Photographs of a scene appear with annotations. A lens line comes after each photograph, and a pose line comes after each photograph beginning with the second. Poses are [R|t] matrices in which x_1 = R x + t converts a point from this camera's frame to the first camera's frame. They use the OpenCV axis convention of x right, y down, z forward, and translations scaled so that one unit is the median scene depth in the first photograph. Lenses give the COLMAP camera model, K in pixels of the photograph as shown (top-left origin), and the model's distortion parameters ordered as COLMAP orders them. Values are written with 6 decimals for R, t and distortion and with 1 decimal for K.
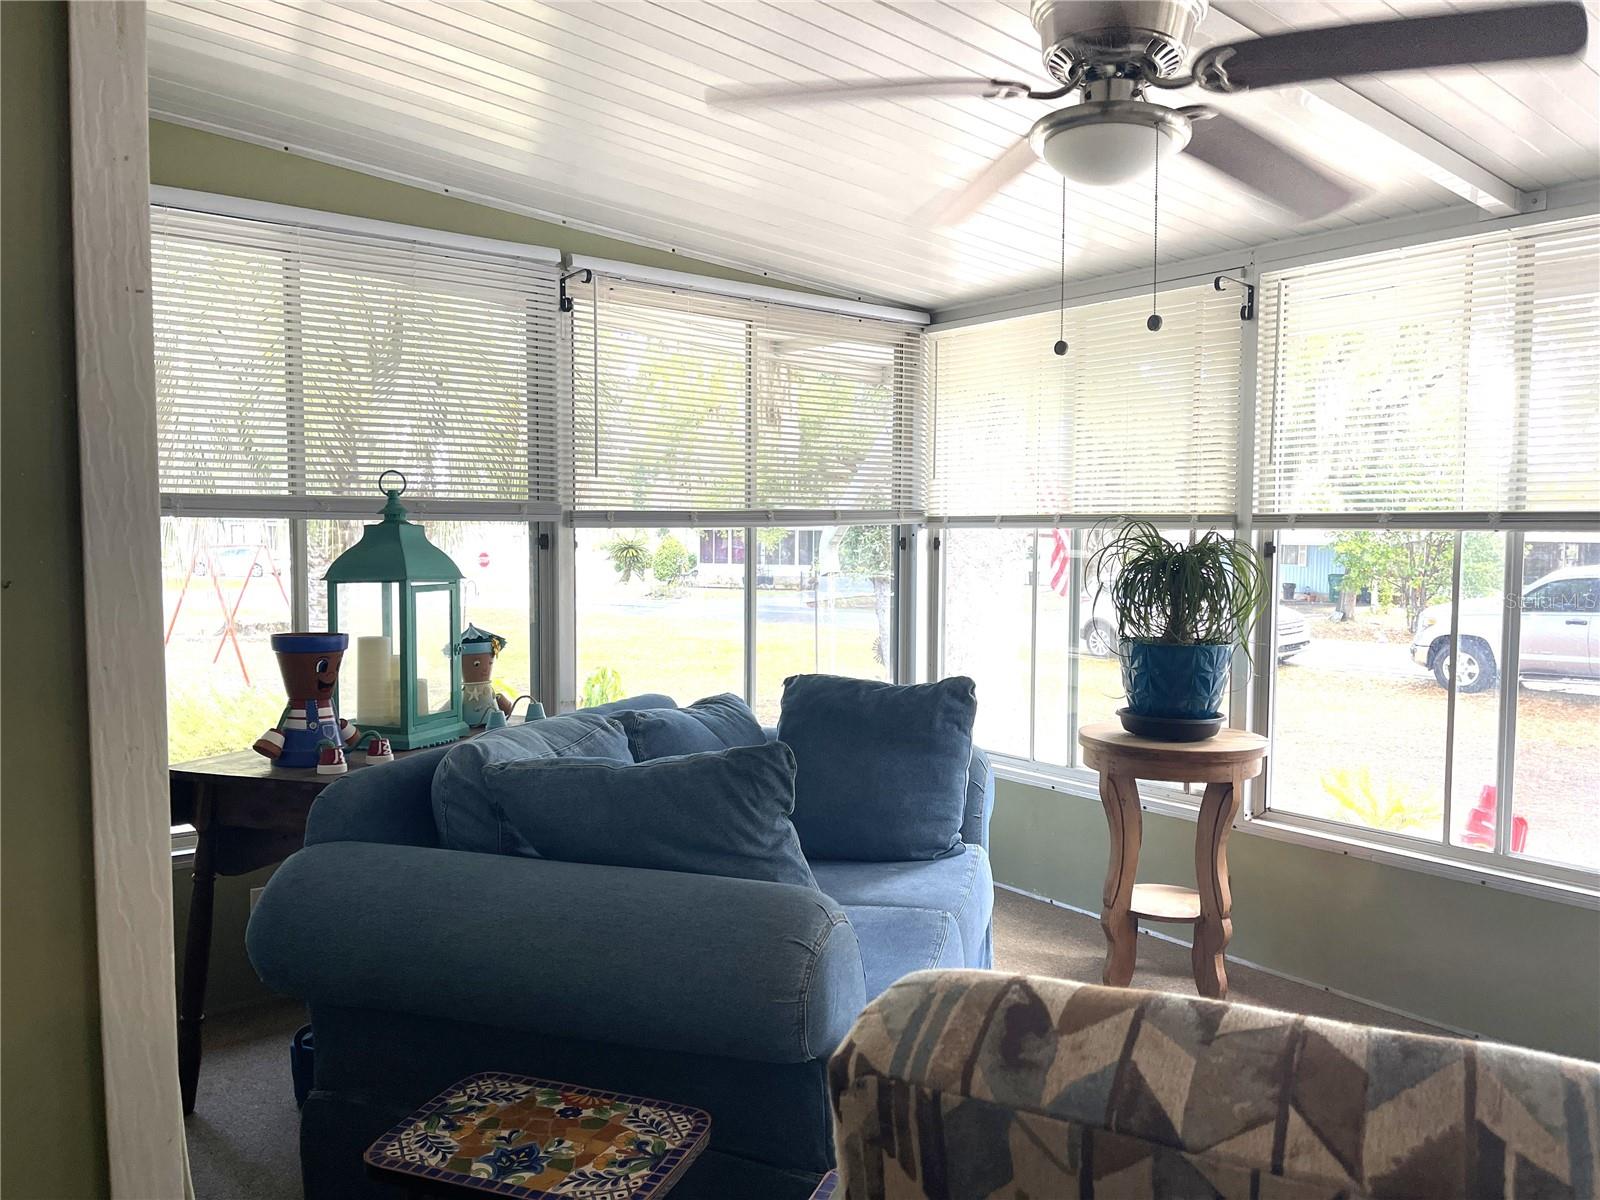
lens RADIAL K [[1184.2, 0, 800.0], [0, 1184.2, 600.0], [0, 0, 1]] dist [0.027900, -0.000672]
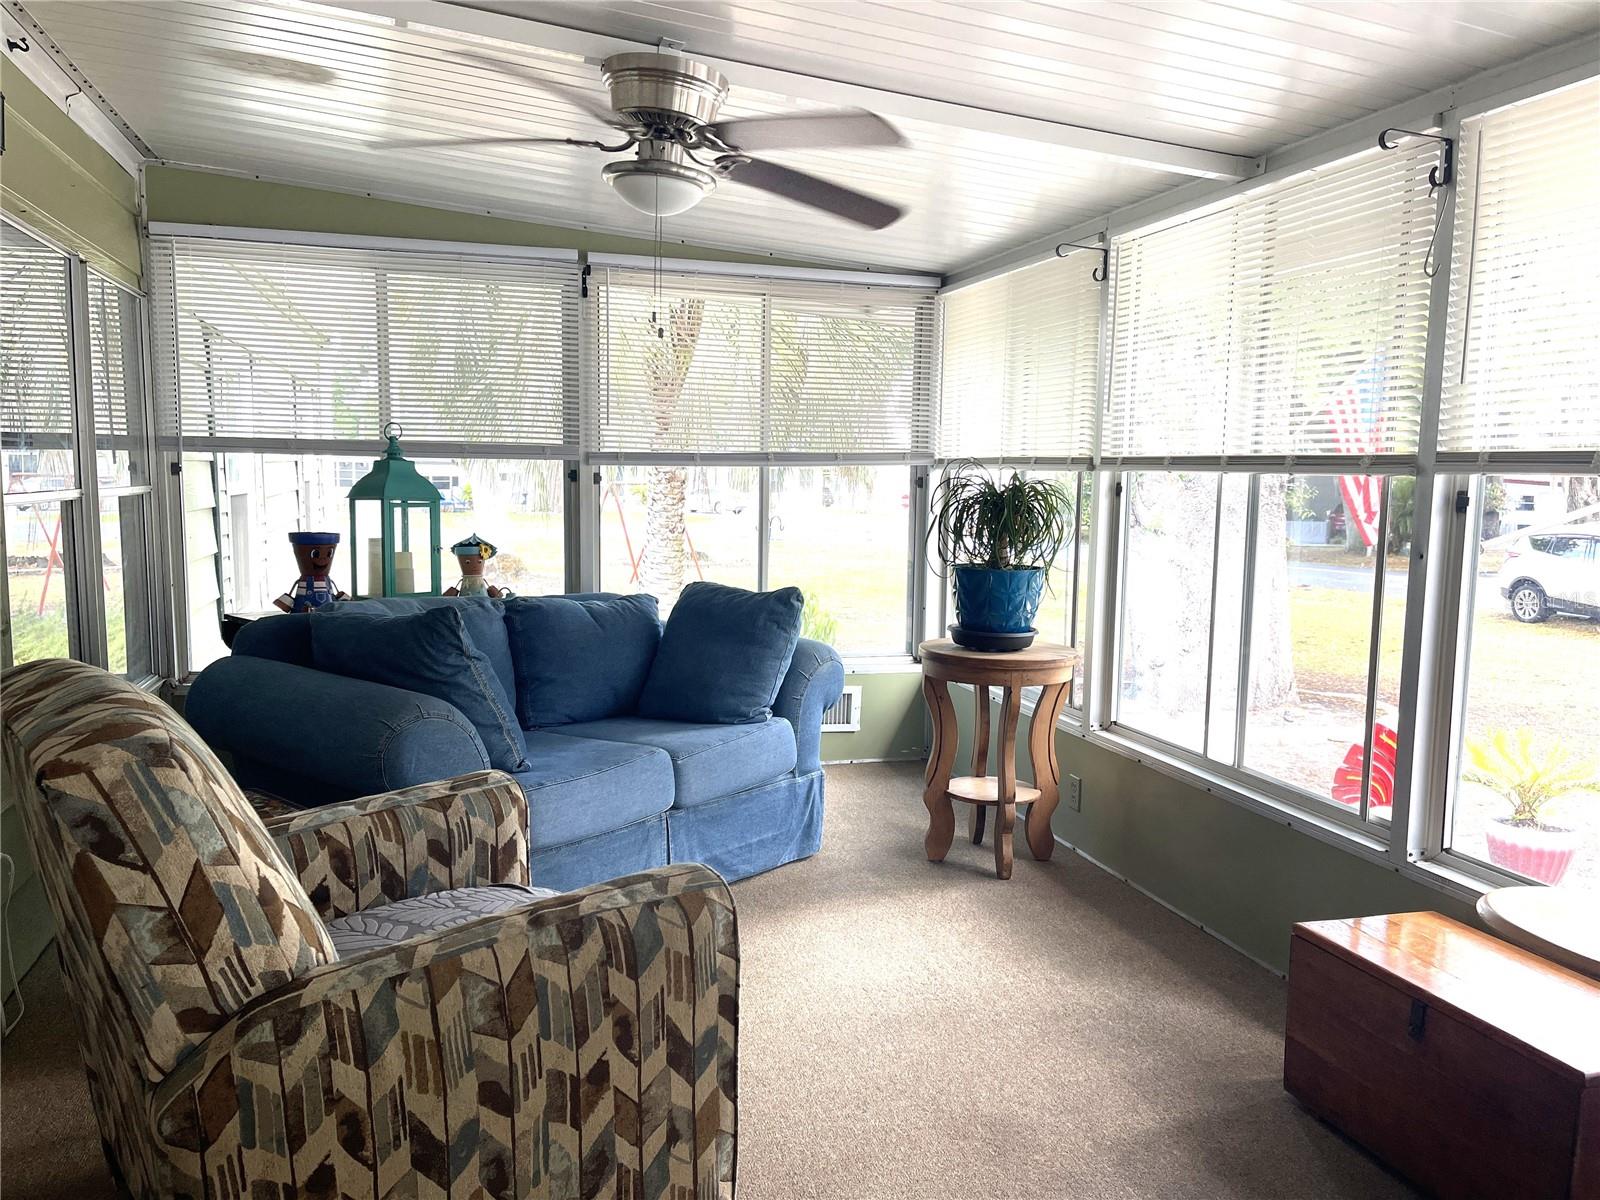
lens RADIAL K [[1154.9, 0, 800.0], [0, 1154.9, 600.0], [0, 0, 1]] dist [0.022032, -0.005798]
pose [[0.935026, 0.048294, -0.351275, 0.541765], [-0.030800, 0.997999, 0.055224, 0.011002], [0.353239, -0.040817, 0.934642, -0.124970]]
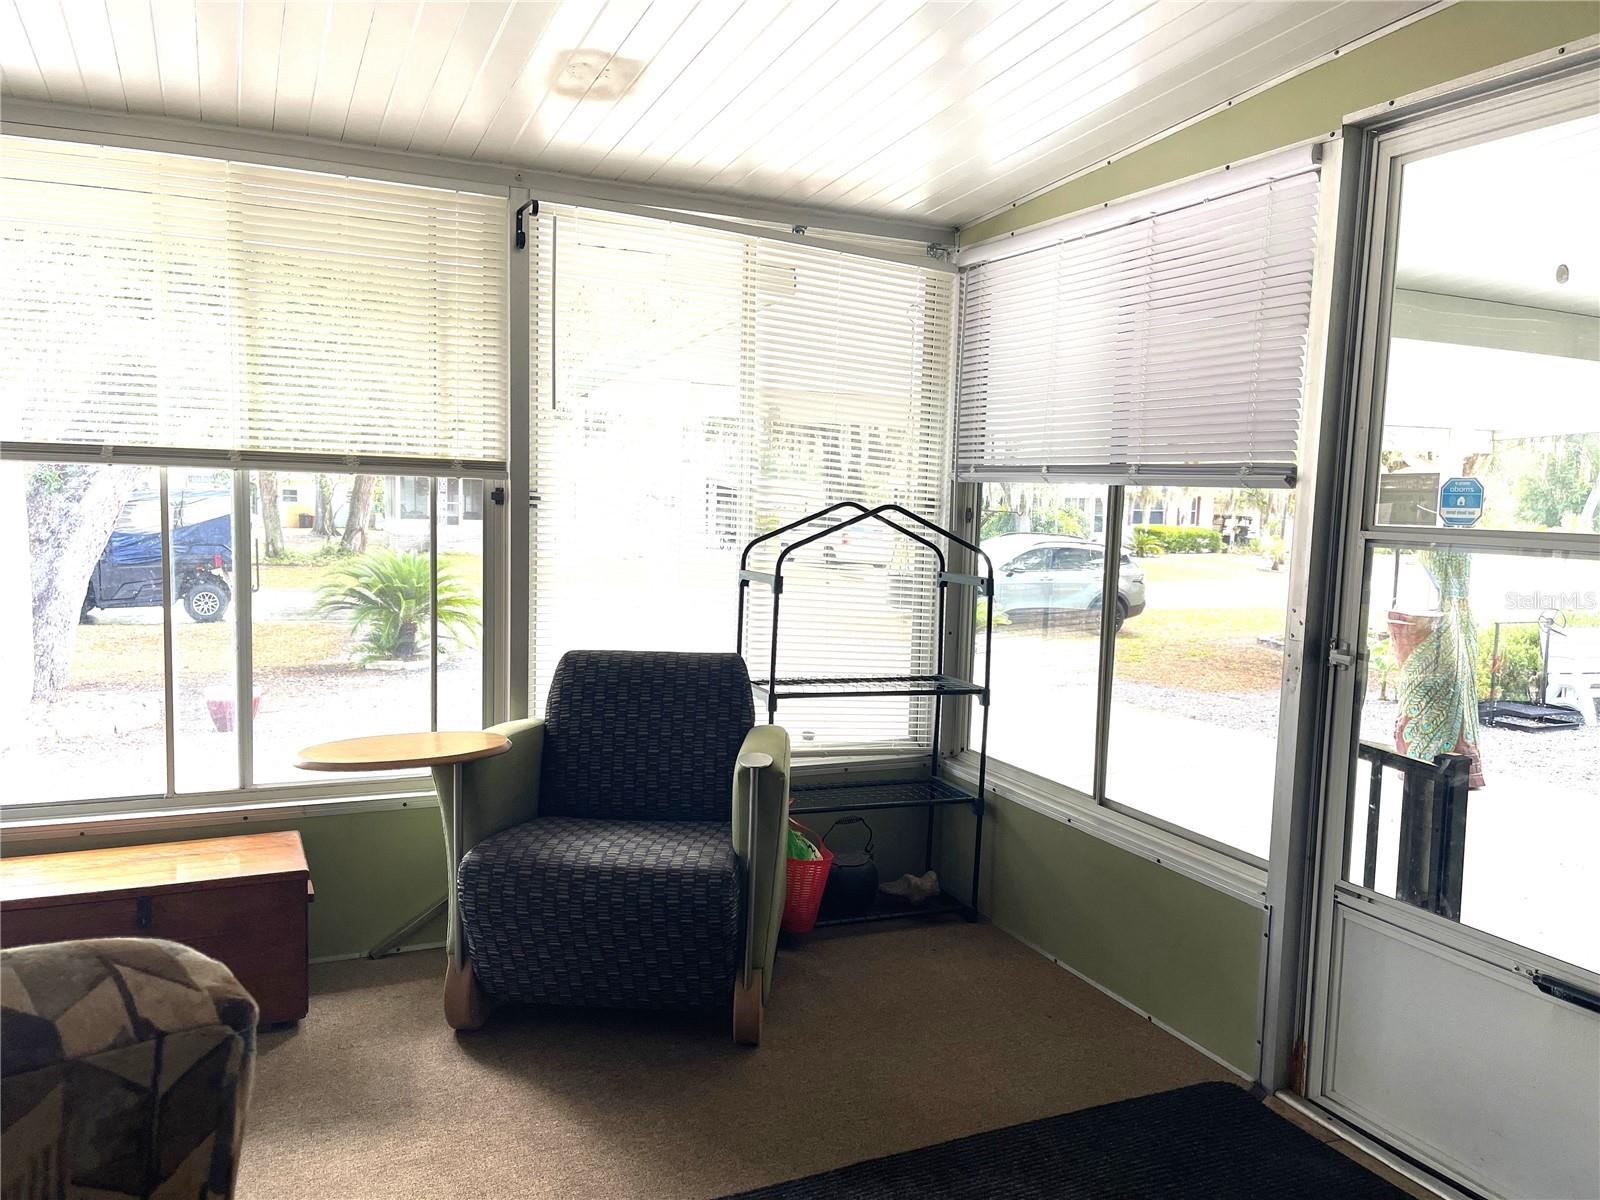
lens RADIAL K [[1154.9, 0, 800.0], [0, 1154.9, 600.0], [0, 0, 1]] dist [0.022032, -0.005798]
pose [[0.234711, -0.089559, 0.967931, -0.230002], [0.028819, 0.995950, 0.085164, -0.016798], [-0.971638, 0.007906, 0.236341, 0.286977]]
